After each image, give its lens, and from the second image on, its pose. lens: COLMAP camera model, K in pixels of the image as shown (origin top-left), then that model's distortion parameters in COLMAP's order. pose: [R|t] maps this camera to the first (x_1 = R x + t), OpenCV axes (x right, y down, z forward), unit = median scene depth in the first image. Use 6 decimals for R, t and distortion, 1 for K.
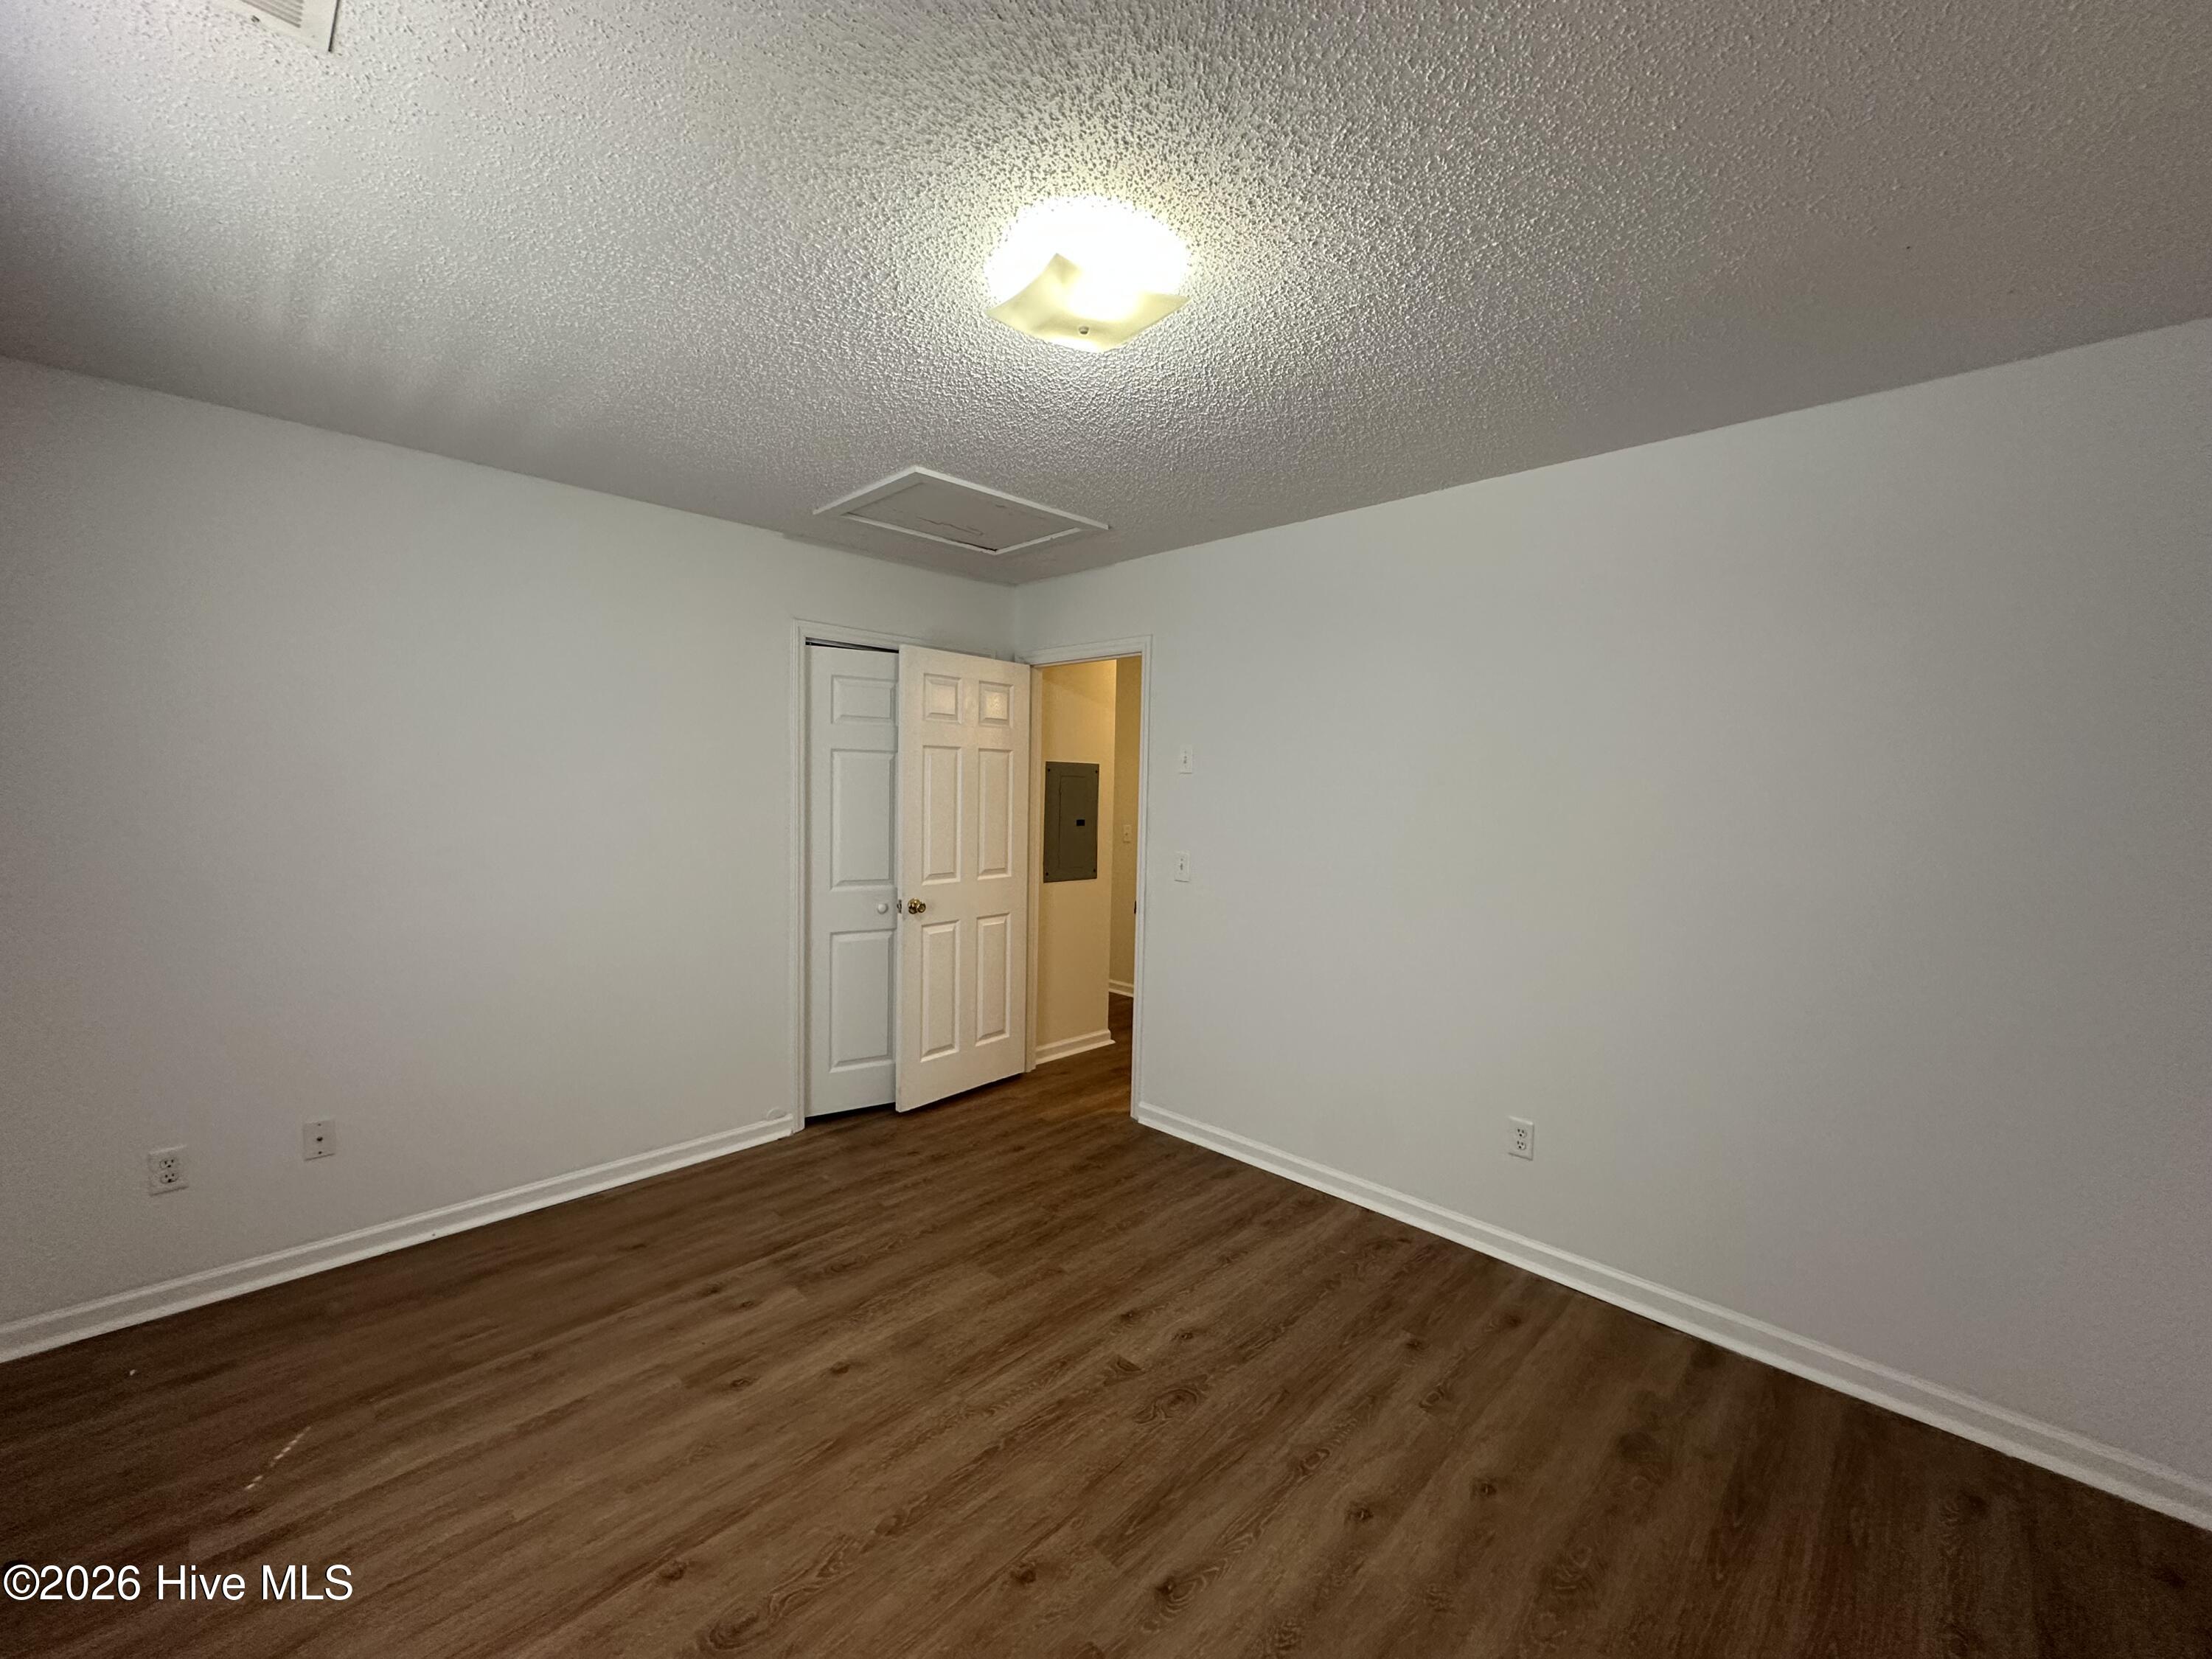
lens RADIAL K [[880.7, 0, 1106.0], [0, 880.7, 829.5], [0, 0, 1]] dist [0.001784, -0.000019]
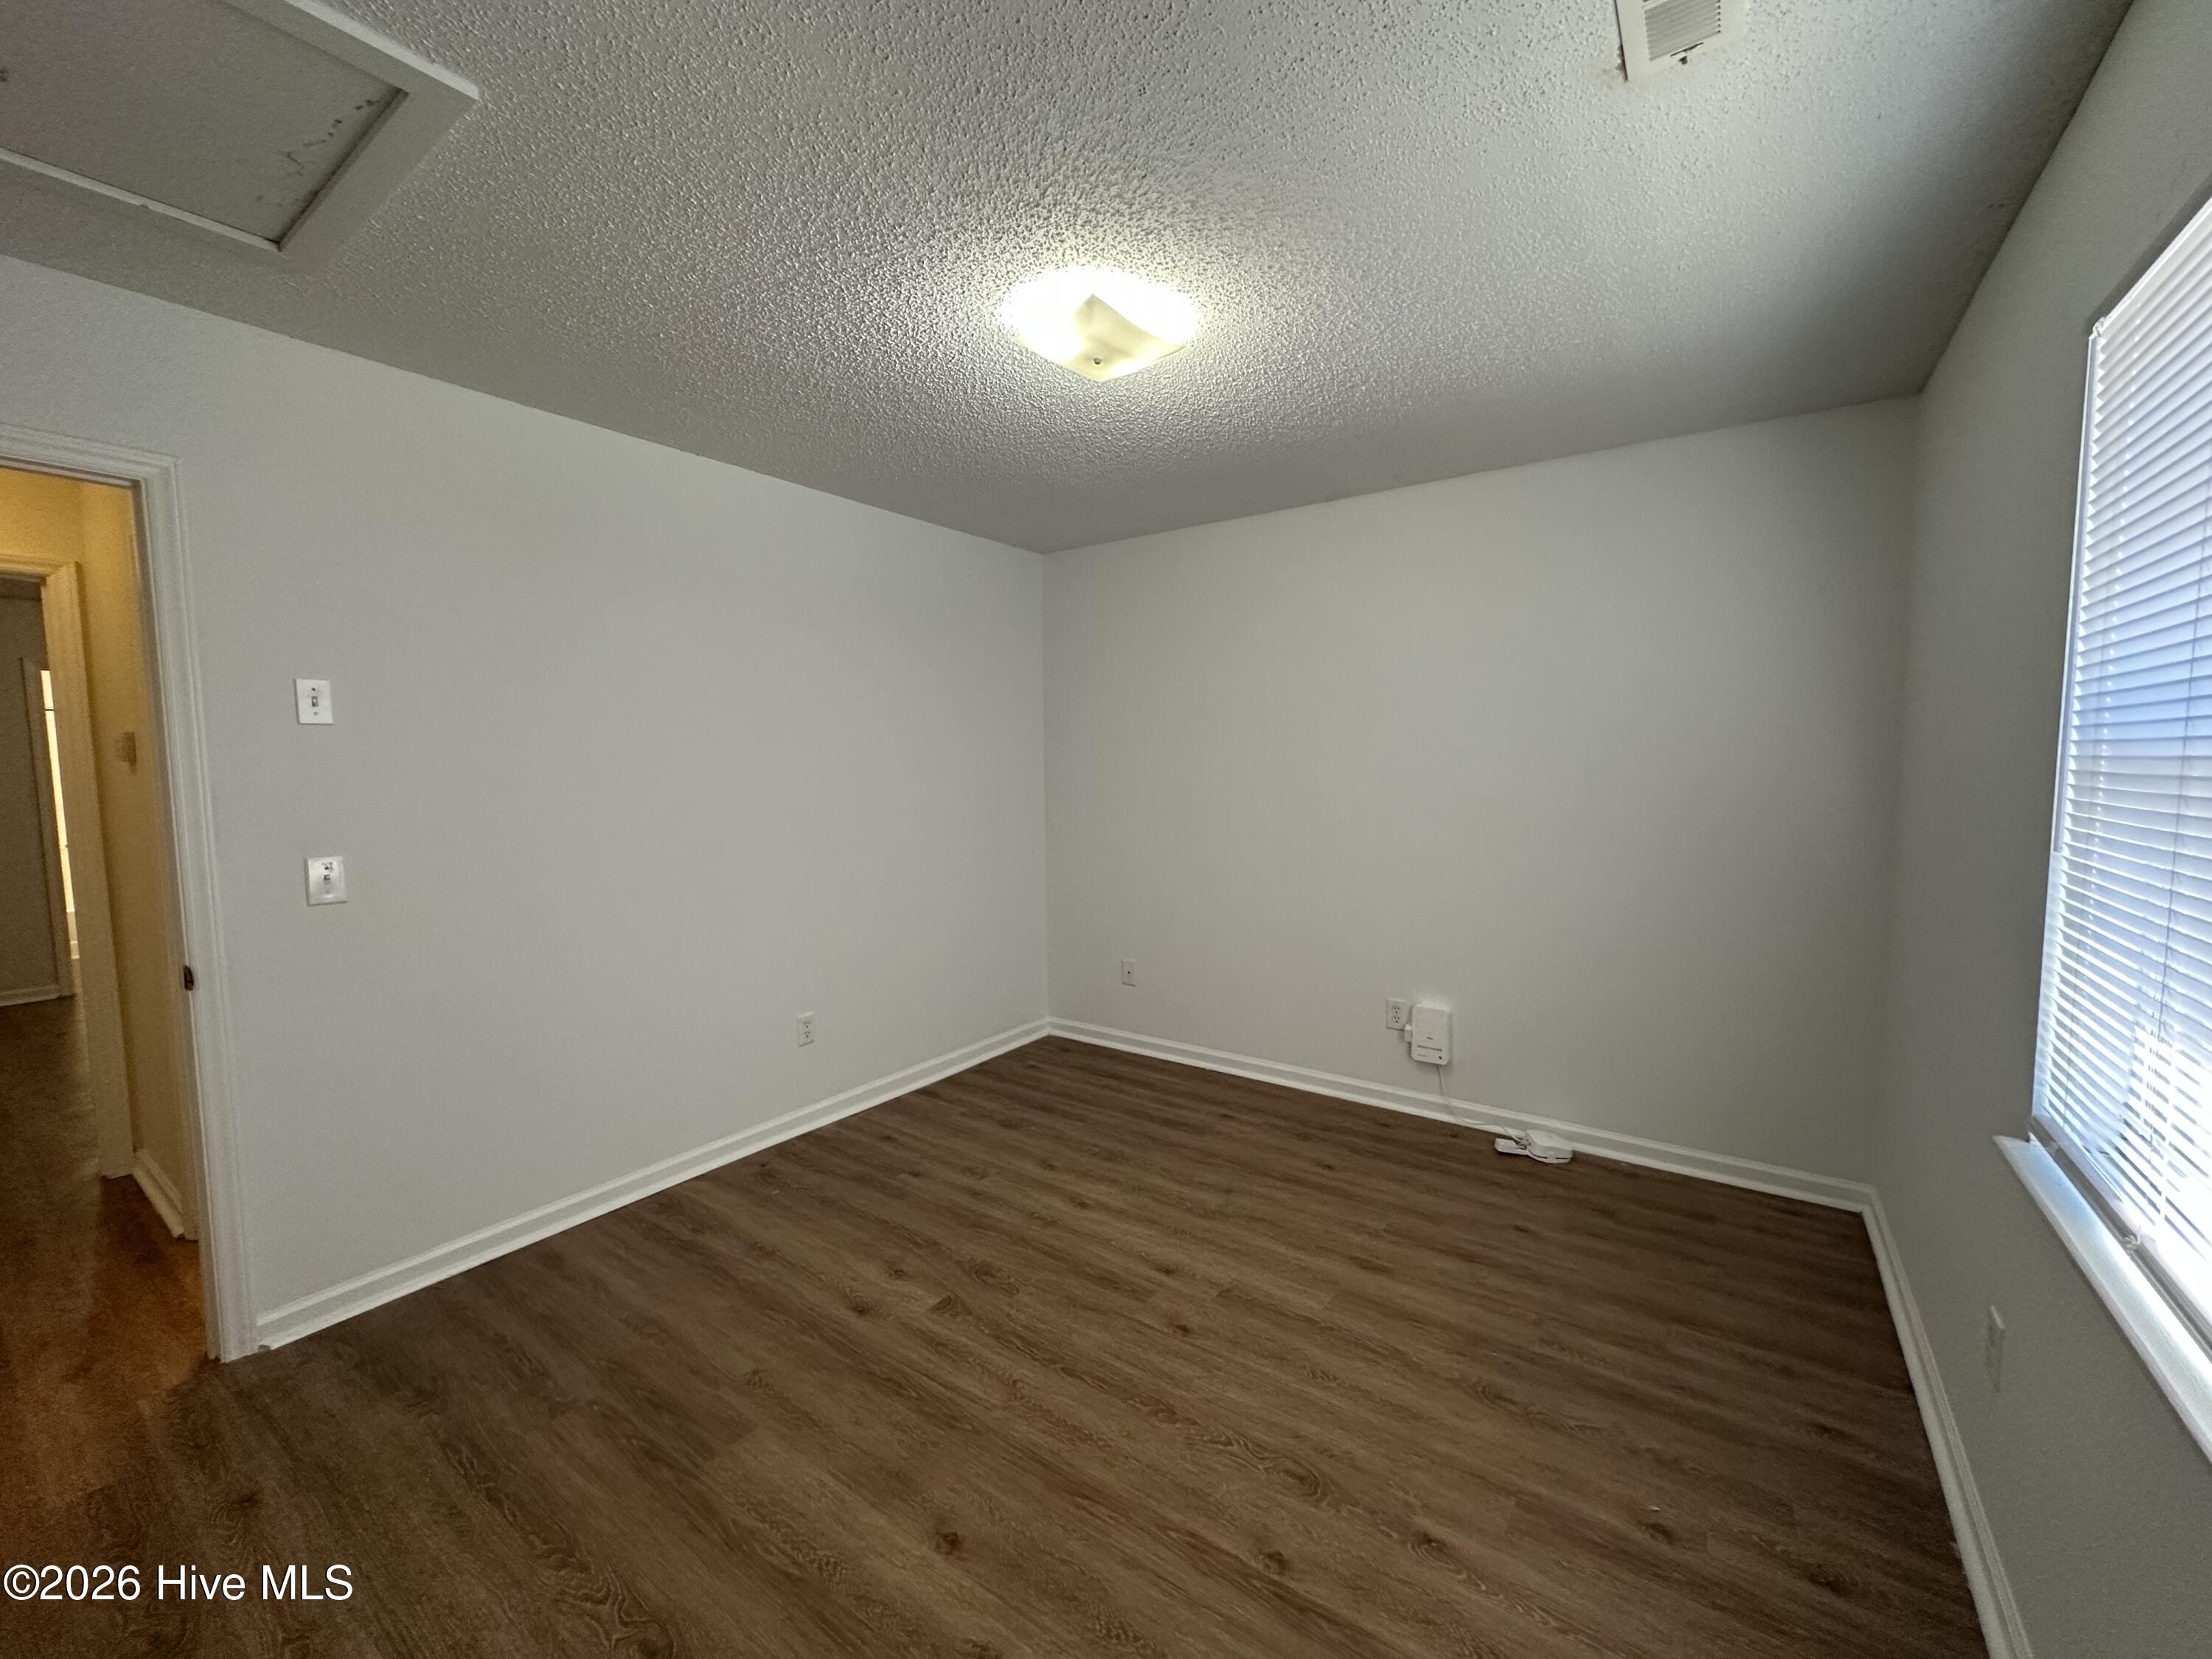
lens RADIAL K [[880.7, 0, 1106.0], [0, 880.7, 829.5], [0, 0, 1]] dist [0.001784, -0.000019]
pose [[-0.161694, -0.093170, 0.982433, -0.985329], [0.052056, 0.993342, 0.102772, -0.042299], [-0.985467, 0.067759, -0.155767, 0.947499]]
